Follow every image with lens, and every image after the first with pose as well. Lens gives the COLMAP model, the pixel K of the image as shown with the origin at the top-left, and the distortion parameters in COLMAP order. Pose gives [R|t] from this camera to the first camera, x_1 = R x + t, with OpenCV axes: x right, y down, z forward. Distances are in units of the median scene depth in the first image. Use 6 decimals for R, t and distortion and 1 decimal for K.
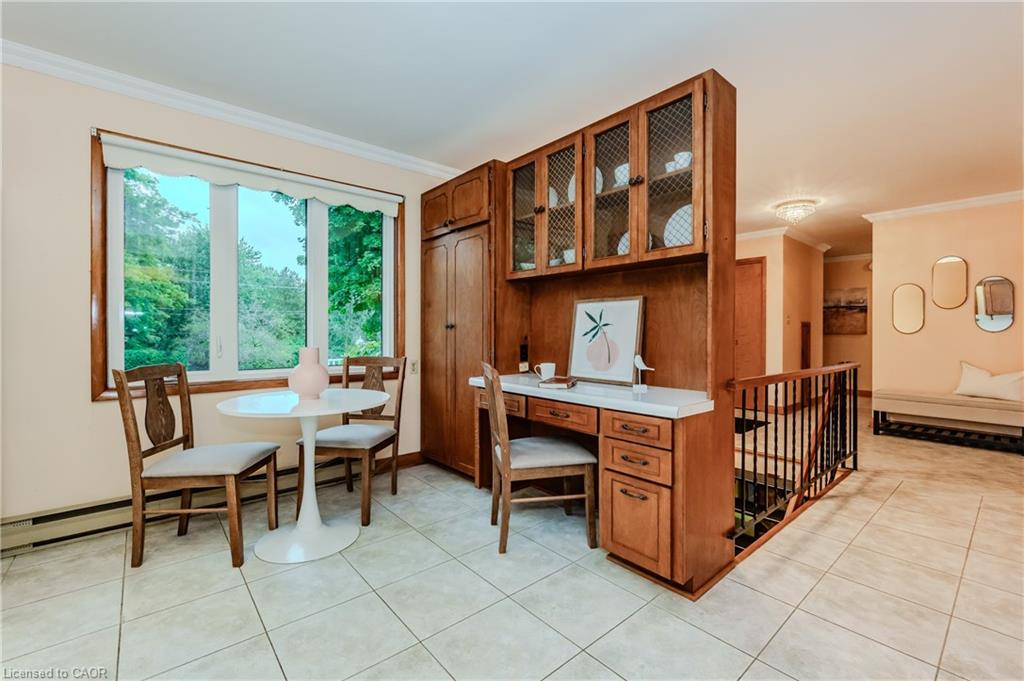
lens RADIAL K [[435.0, 0, 509.7], [0, 435.0, 333.2], [0, 0, 1]] dist [-0.000309, 0.000008]
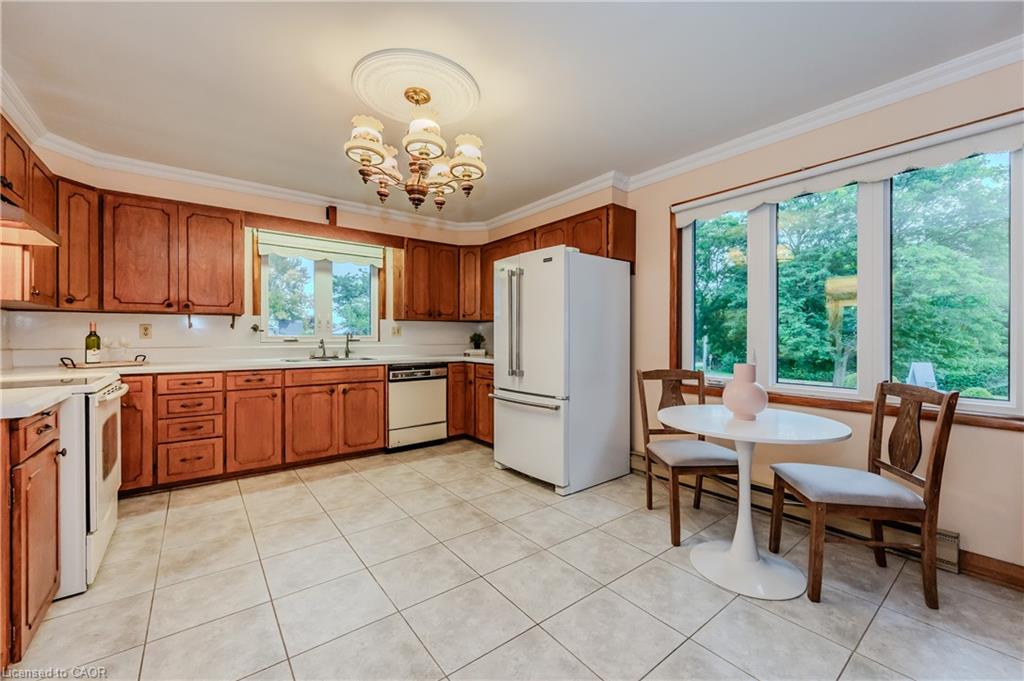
lens RADIAL K [[407.3, 0, 525.0], [0, 407.3, 337.8], [0, 0, 1]] dist [0.000014, -0.000288]
pose [[-0.023732, 0.001148, -0.999718, 0.448096], [-0.001591, 0.999998, 0.001186, -0.025696], [0.999717, 0.001619, -0.023730, 0.564994]]
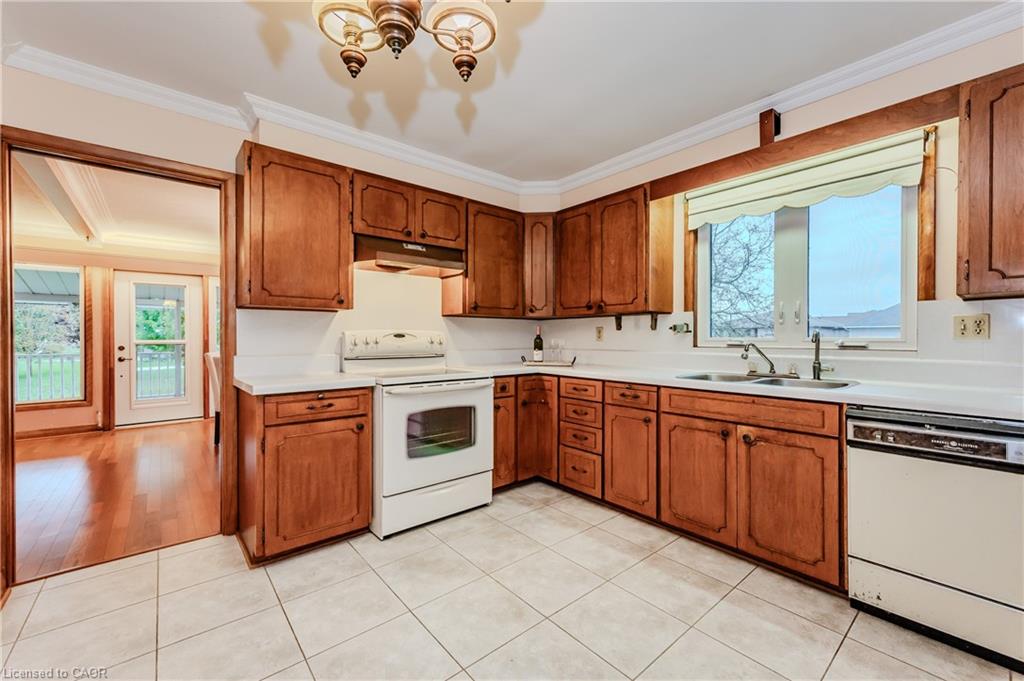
lens RADIAL K [[414.8, 0, 512.0], [0, 414.8, 340.5], [0, 0, 1]] dist [0.001157, -0.000025]
pose [[-0.999987, -0.000163, 0.005158, -0.656942], [-0.000120, 0.999966, 0.008286, -0.034150], [-0.005159, 0.008286, -0.999952, 0.717840]]
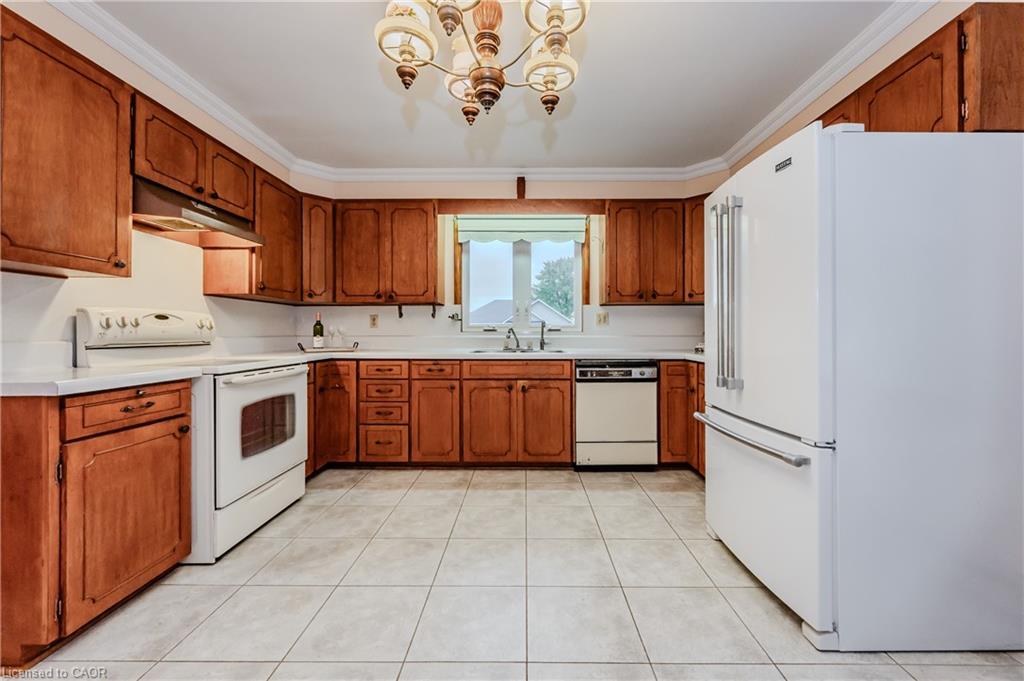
lens RADIAL K [[416.3, 0, 526.6], [0, 416.3, 332.6], [0, 0, 1]] dist [-0.001154, -0.000720]
pose [[-0.645618, 0.000504, -0.763660, -0.090876], [-0.000014, 1.000000, 0.000673, -0.001033], [0.763661, 0.000445, -0.645618, 0.727171]]
